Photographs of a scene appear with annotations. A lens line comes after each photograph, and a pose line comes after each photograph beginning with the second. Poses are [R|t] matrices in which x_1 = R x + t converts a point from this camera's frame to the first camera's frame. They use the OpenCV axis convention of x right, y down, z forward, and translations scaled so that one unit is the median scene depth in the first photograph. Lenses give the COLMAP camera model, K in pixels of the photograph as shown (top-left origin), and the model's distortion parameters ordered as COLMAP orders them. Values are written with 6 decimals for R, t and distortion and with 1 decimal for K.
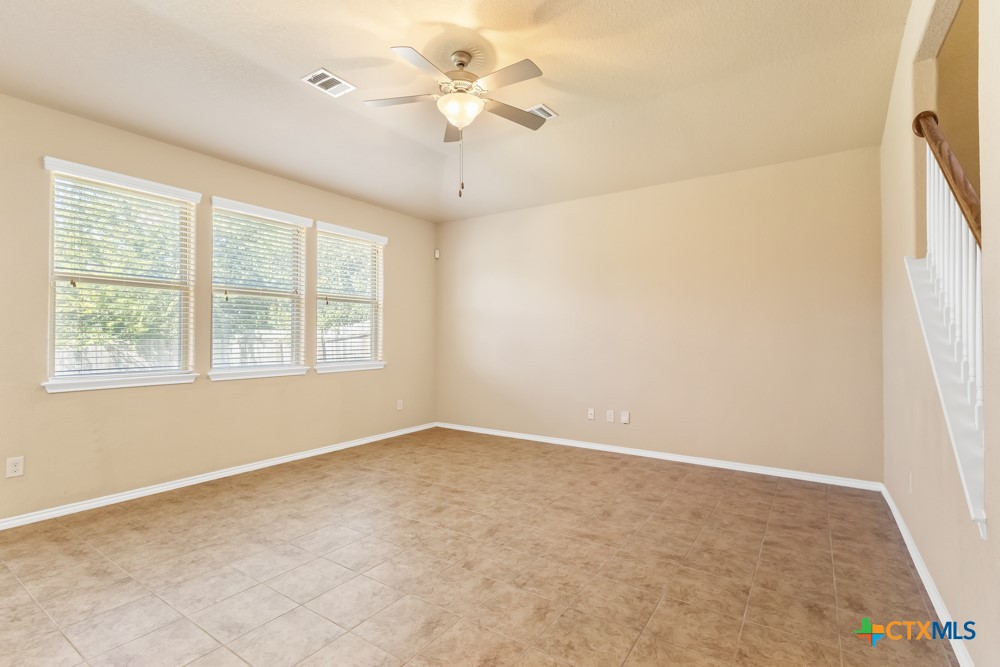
lens RADIAL K [[470.5, 0, 508.4], [0, 470.5, 333.0], [0, 0, 1]] dist [-0.001150, 0.001031]
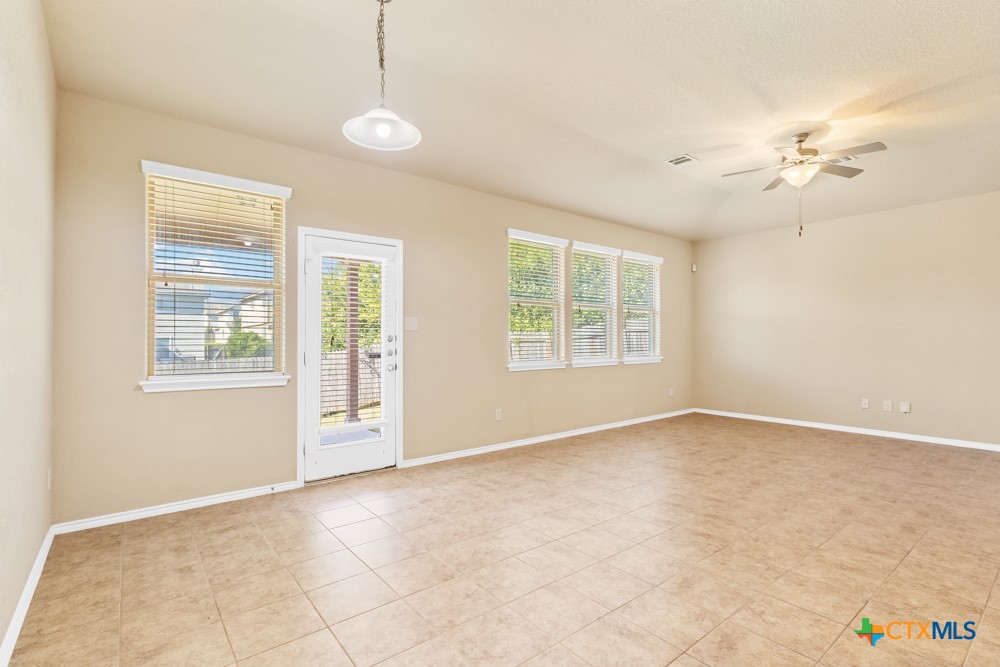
lens RADIAL K [[470.5, 0, 504.9], [0, 470.5, 330.6], [0, 0, 1]] dist [-0.001150, 0.001031]
pose [[0.951446, -0.008515, -0.307696, -0.444110], [0.005791, 0.999936, -0.009766, 0.000787], [0.307760, 0.007510, 0.951434, -0.523787]]
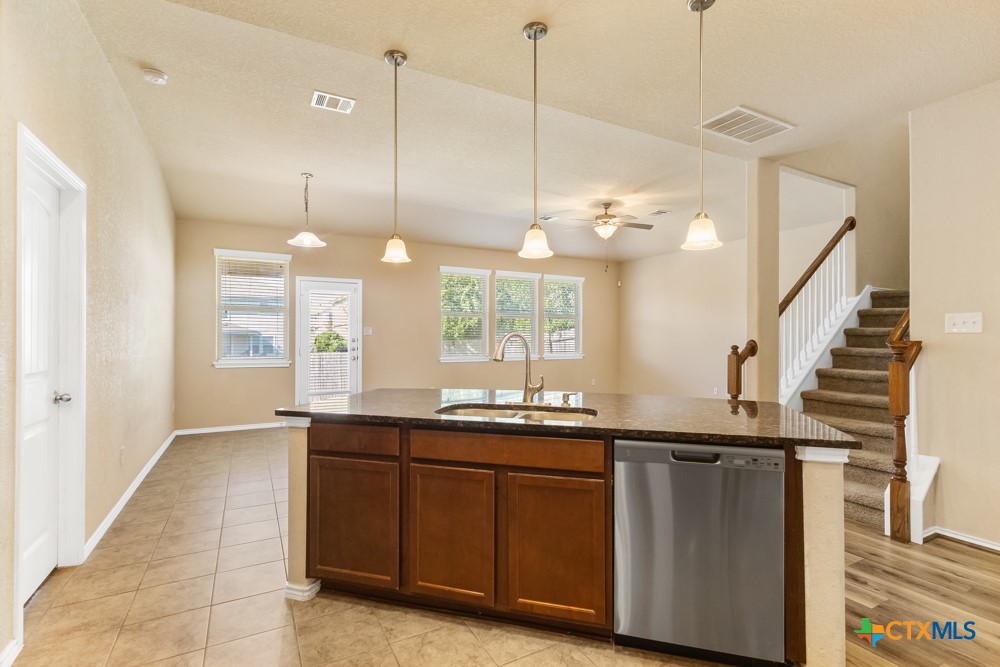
lens RADIAL K [[470.5, 0, 490.2], [0, 470.5, 333.3], [0, 0, 1]] dist [-0.001150, 0.001031]
pose [[0.872146, -0.004504, -0.489224, 0.406343], [0.003844, 0.999990, -0.002353, -0.015457], [0.489230, 0.000171, 0.872155, -0.923413]]
